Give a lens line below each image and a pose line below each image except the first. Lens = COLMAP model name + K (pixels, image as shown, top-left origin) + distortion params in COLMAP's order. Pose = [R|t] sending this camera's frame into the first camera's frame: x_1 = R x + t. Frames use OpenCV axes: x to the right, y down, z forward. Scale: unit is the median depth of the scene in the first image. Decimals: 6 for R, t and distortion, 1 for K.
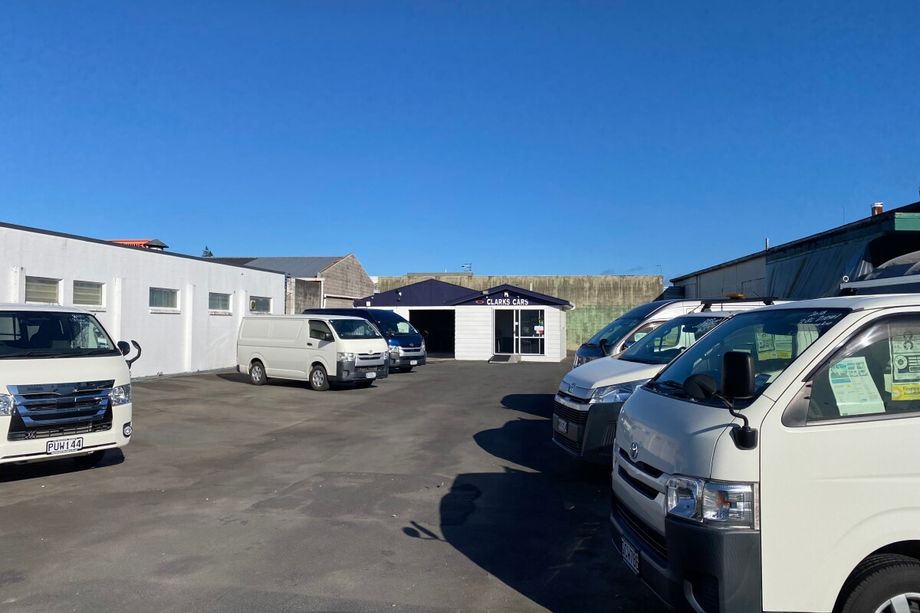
lens RADIAL K [[706.4, 0, 446.0], [0, 706.4, 287.2], [0, 0, 1]] dist [0.043662, -0.003746]
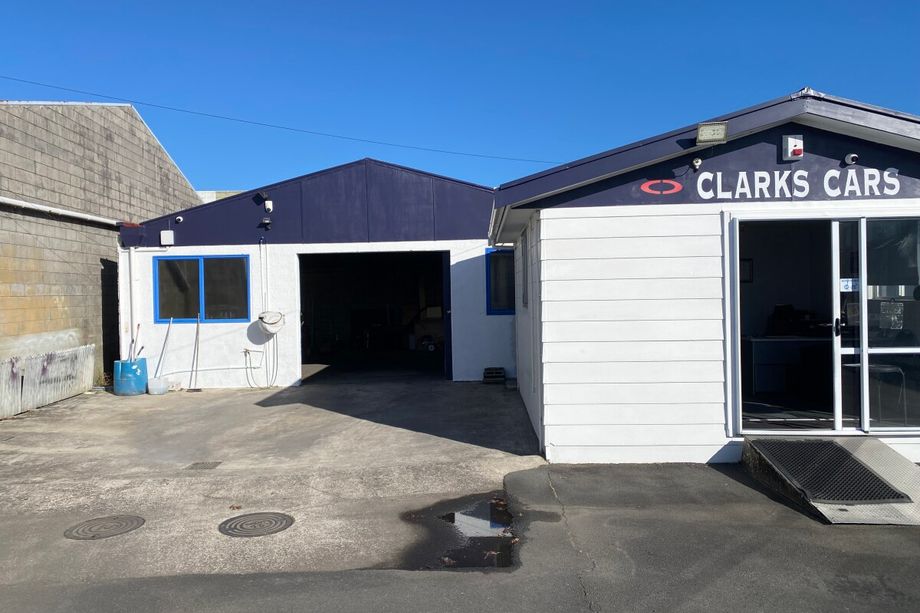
lens RADIAL K [[706.4, 0, 446.0], [0, 706.4, 287.2], [0, 0, 1]] dist [0.043662, -0.003746]
pose [[0.983177, -0.022397, 0.181276, -0.054773], [0.014056, 0.998788, 0.047171, 0.040142], [-0.182113, -0.043830, 0.982300, 0.809770]]
